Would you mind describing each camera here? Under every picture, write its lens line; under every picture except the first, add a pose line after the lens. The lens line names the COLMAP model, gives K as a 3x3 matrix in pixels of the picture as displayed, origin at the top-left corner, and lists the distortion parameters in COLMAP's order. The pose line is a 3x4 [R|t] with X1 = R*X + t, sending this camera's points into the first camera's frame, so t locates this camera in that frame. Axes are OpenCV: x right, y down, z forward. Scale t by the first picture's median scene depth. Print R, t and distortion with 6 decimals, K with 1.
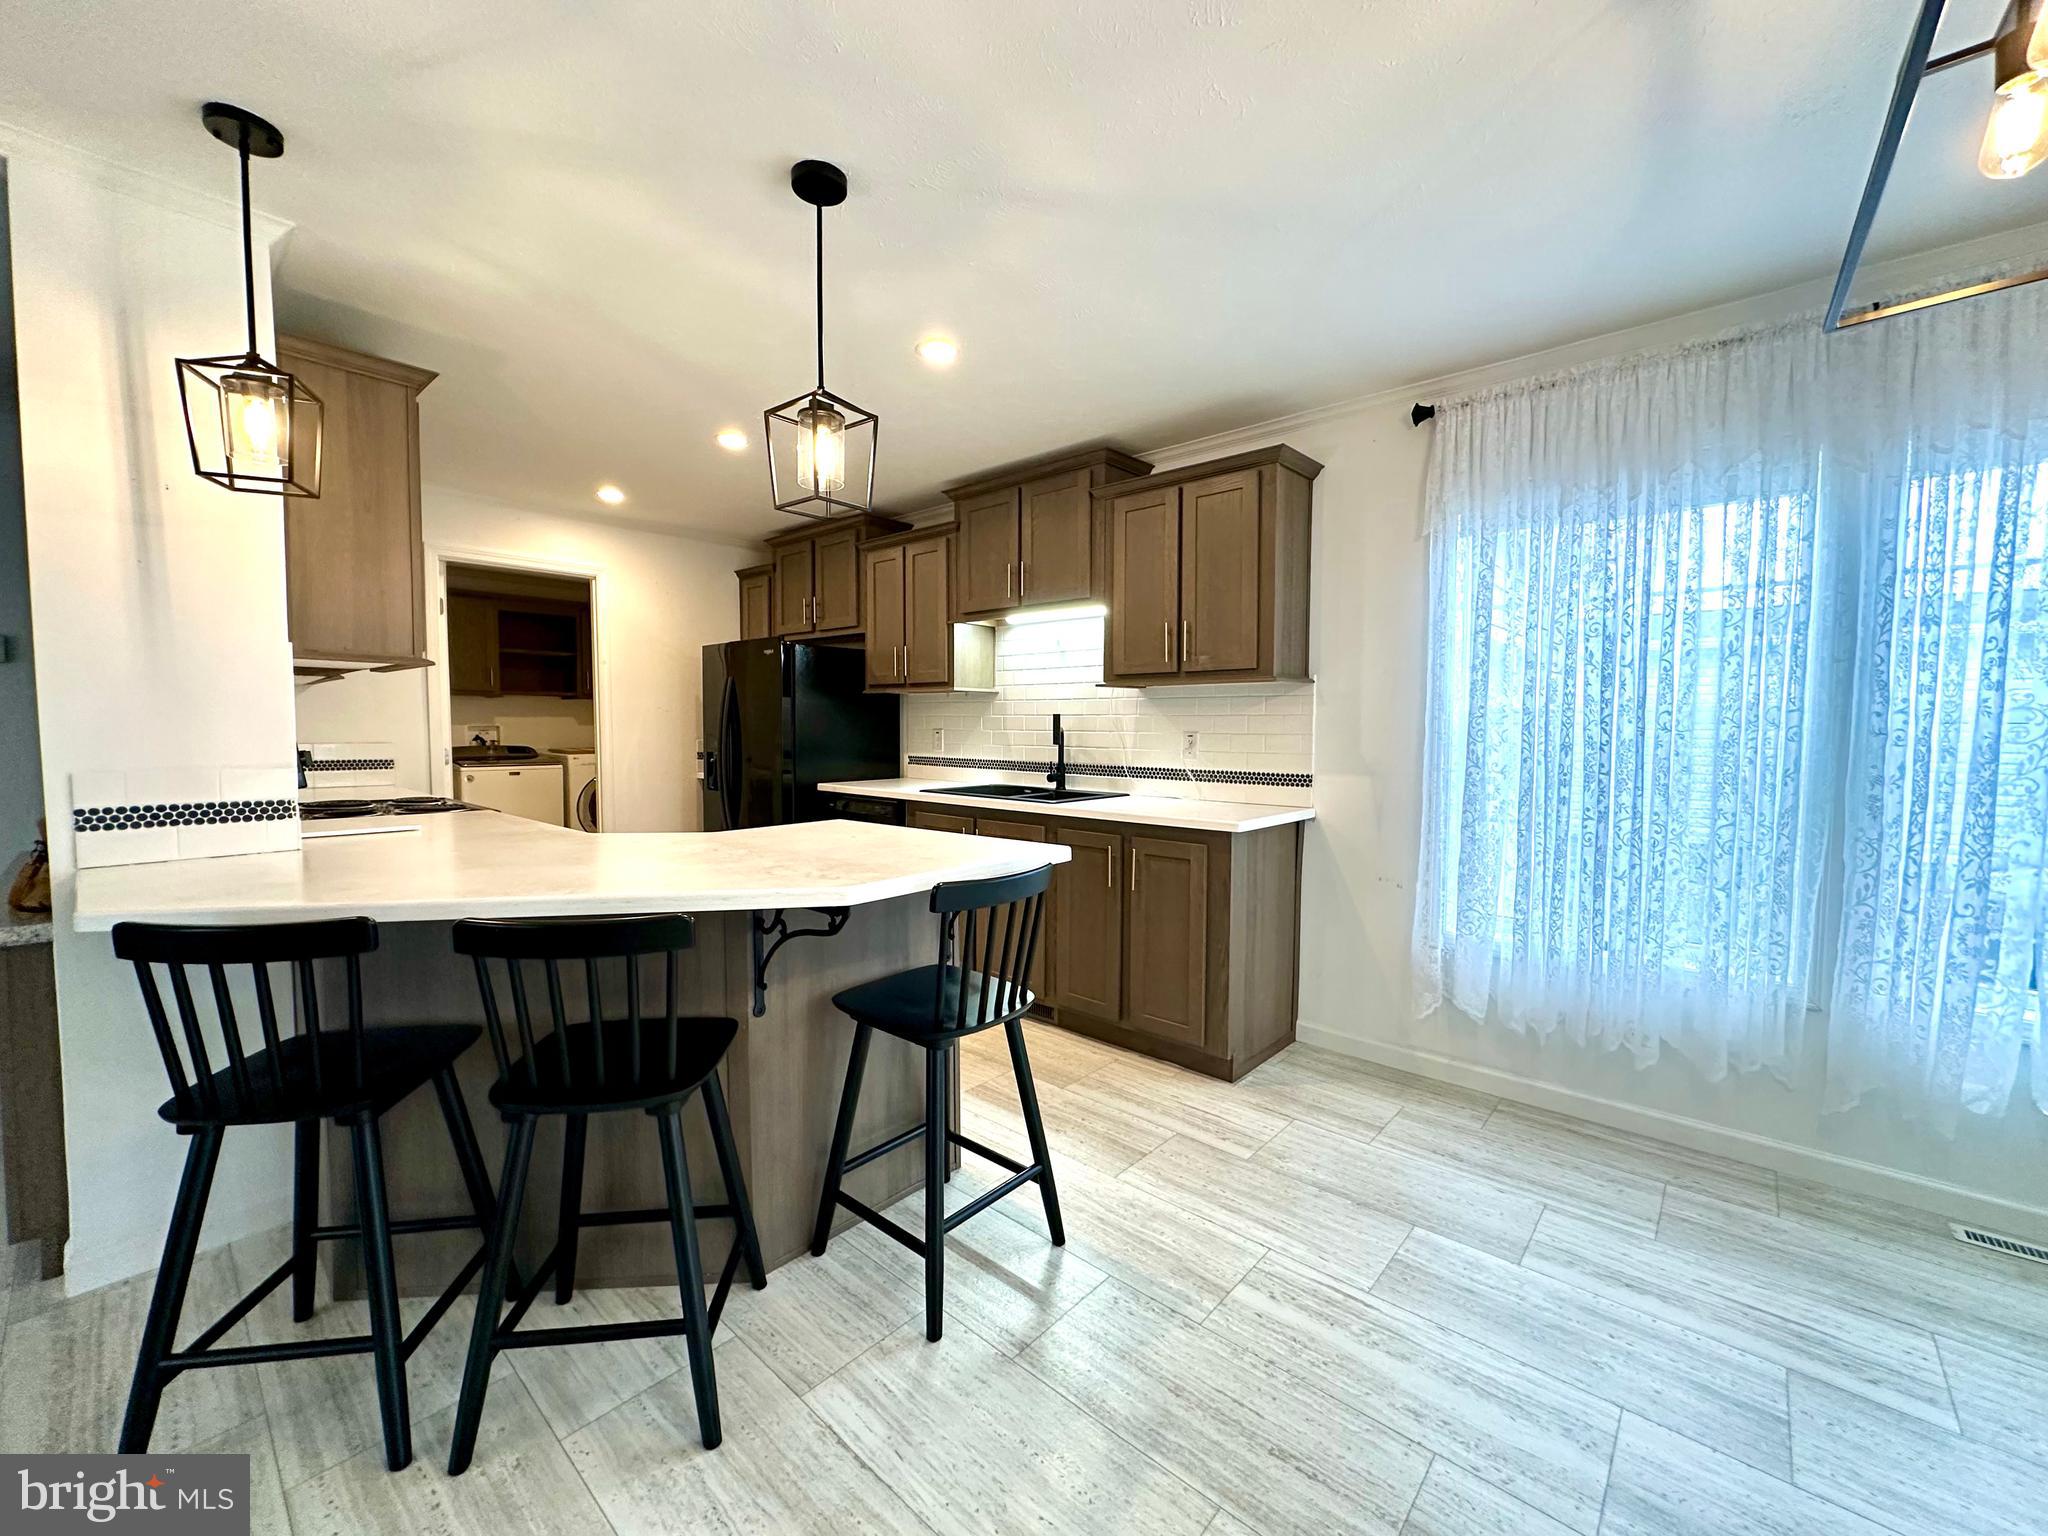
lens RADIAL K [[786.3, 0, 968.3], [0, 786.3, 769.0], [0, 0, 1]] dist [-0.000275, -0.000051]
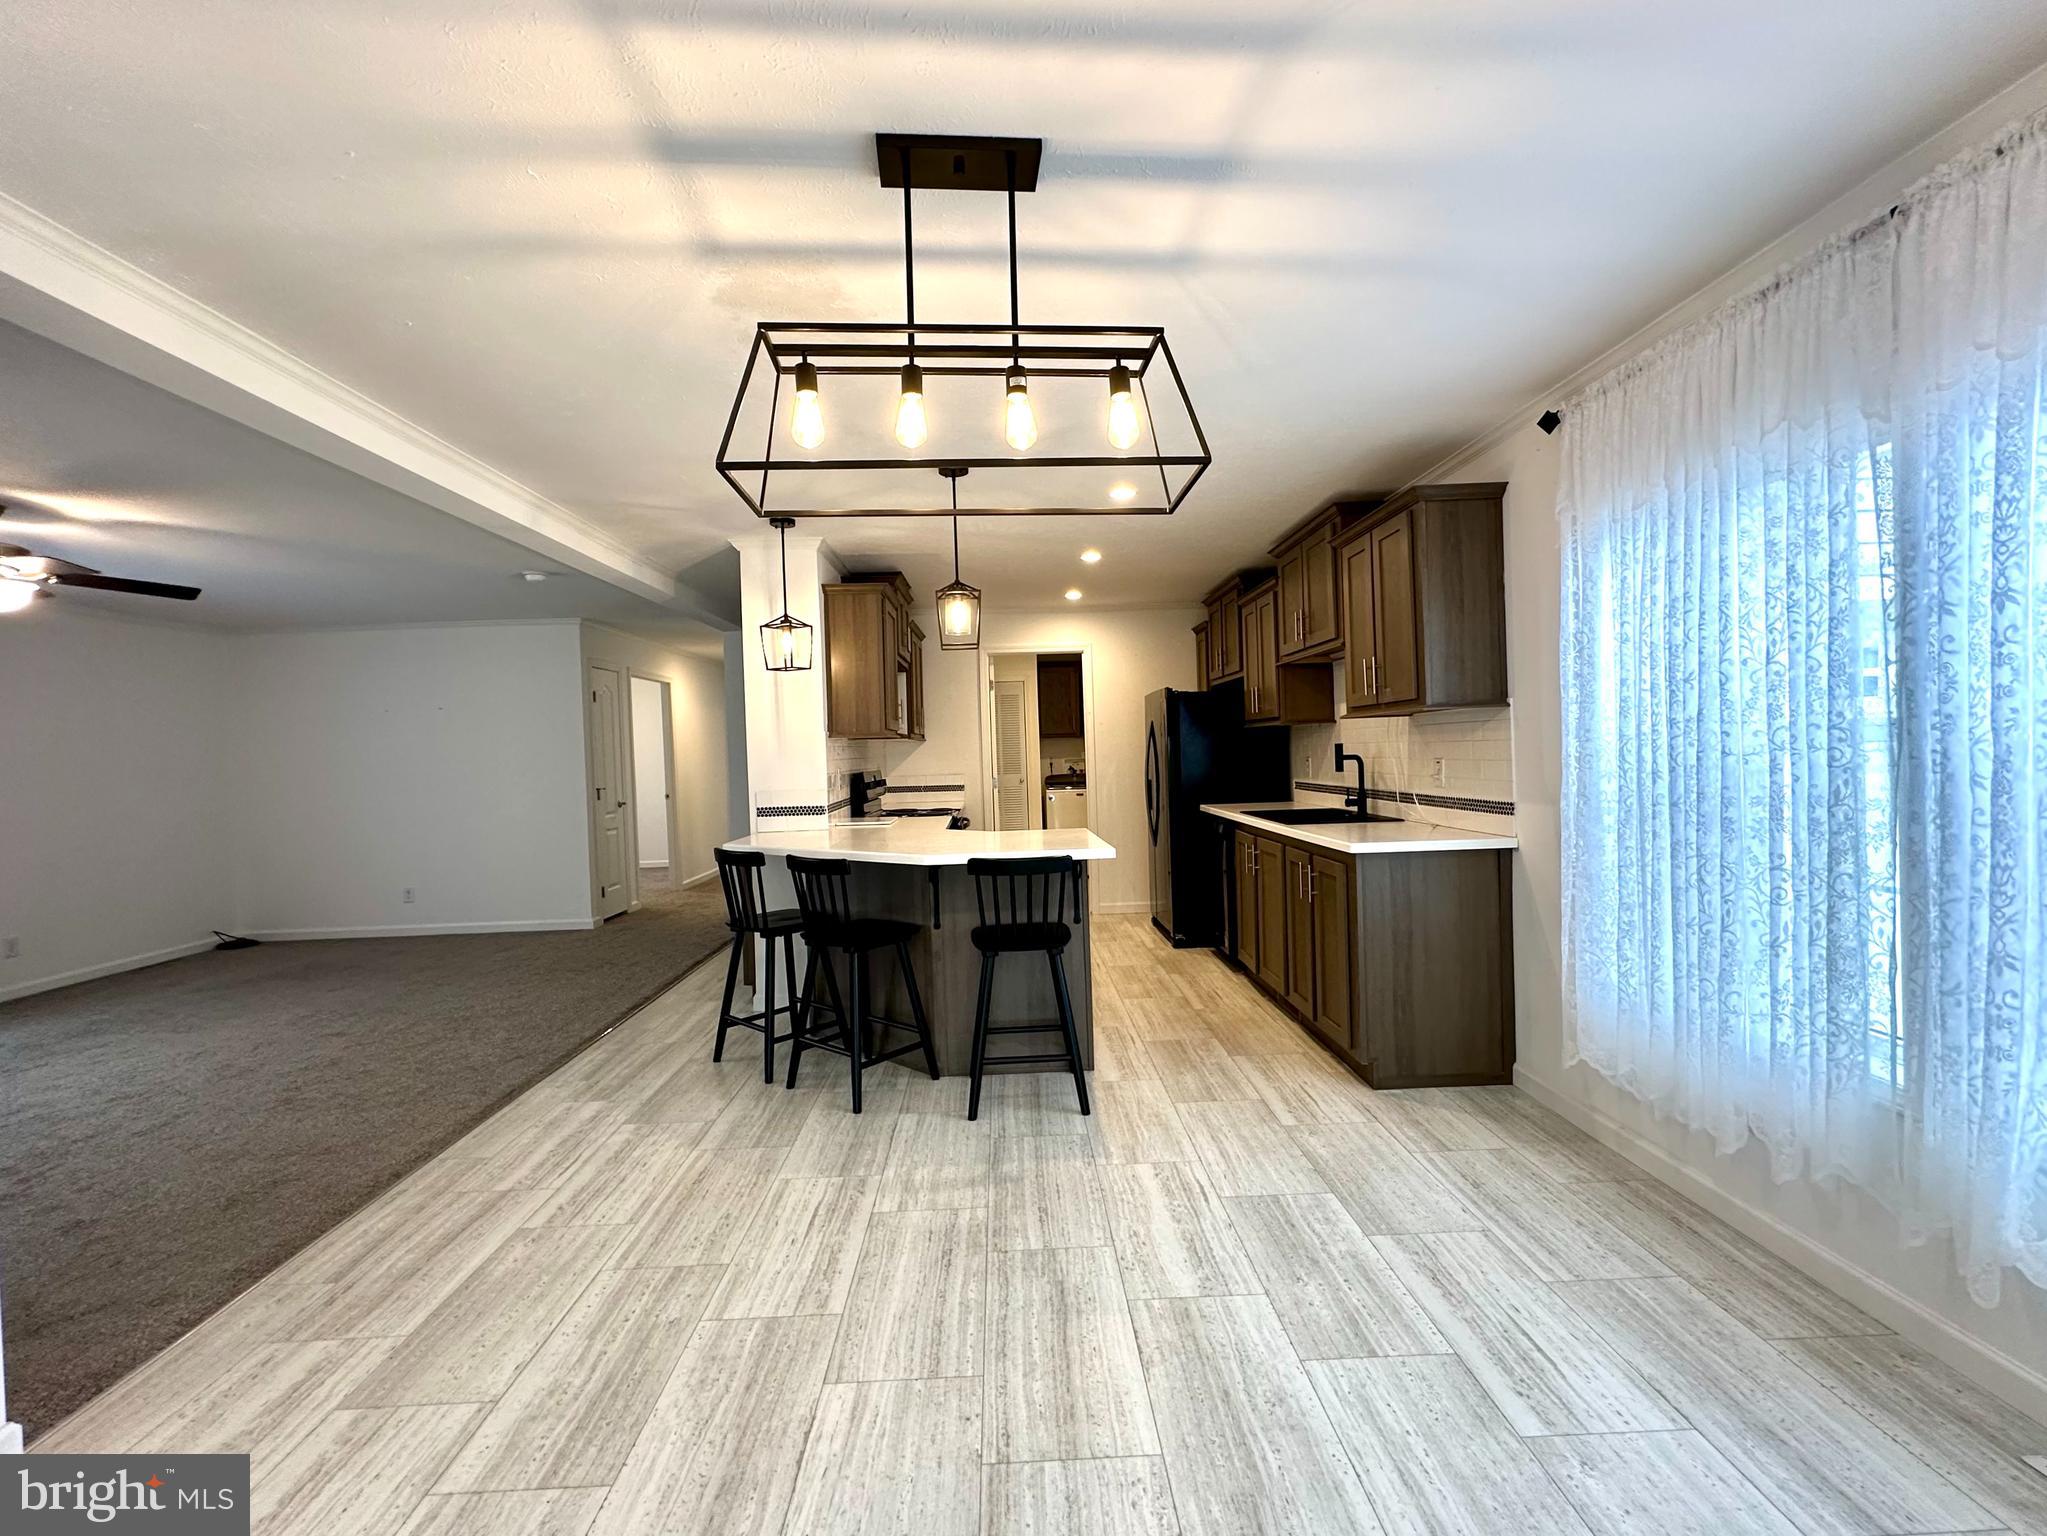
lens RADIAL K [[819.8, 0, 1020.9], [0, 819.8, 767.2], [0, 0, 1]] dist [-0.001902, 0.000276]
pose [[0.704102, -0.015374, -0.709933, 0.938774], [-0.004985, 0.999634, -0.026592, -0.007396], [0.710082, 0.022262, 0.703767, -0.155661]]
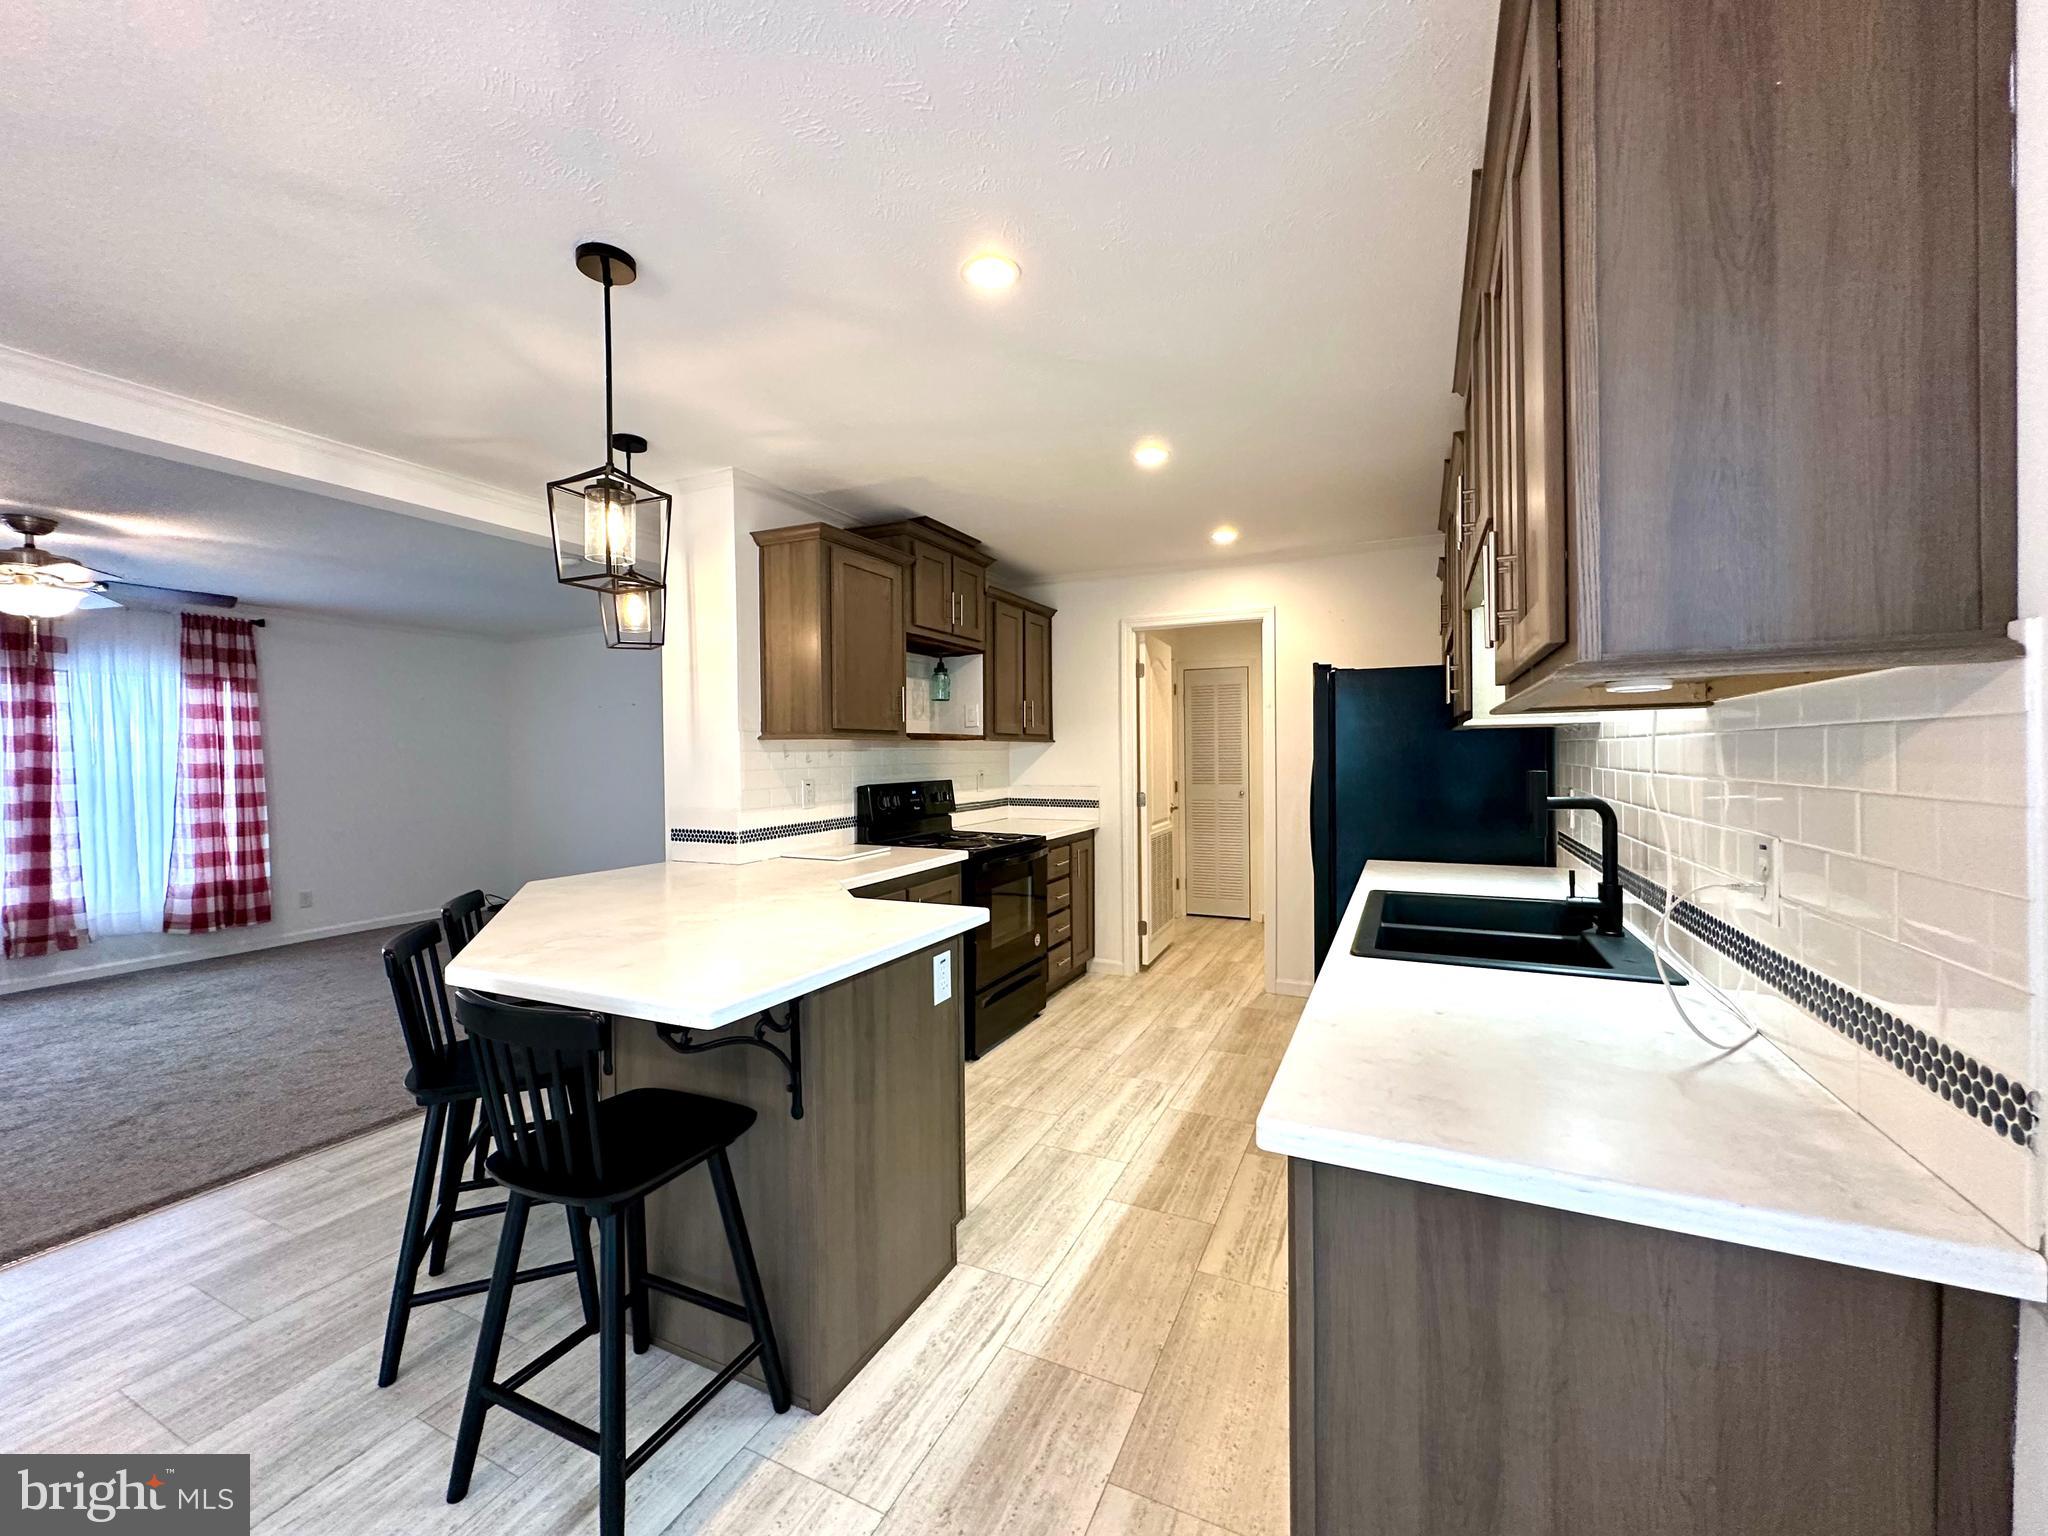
lens RADIAL K [[790.8, 0, 1029.0], [0, 790.8, 768.6], [0, 0, 1]] dist [-0.001344, 0.000079]
pose [[0.321562, 0.007298, -0.946860, 0.709928], [-0.042073, 0.999093, -0.006588, -0.088071], [0.945953, 0.041956, 0.321578, 0.906339]]
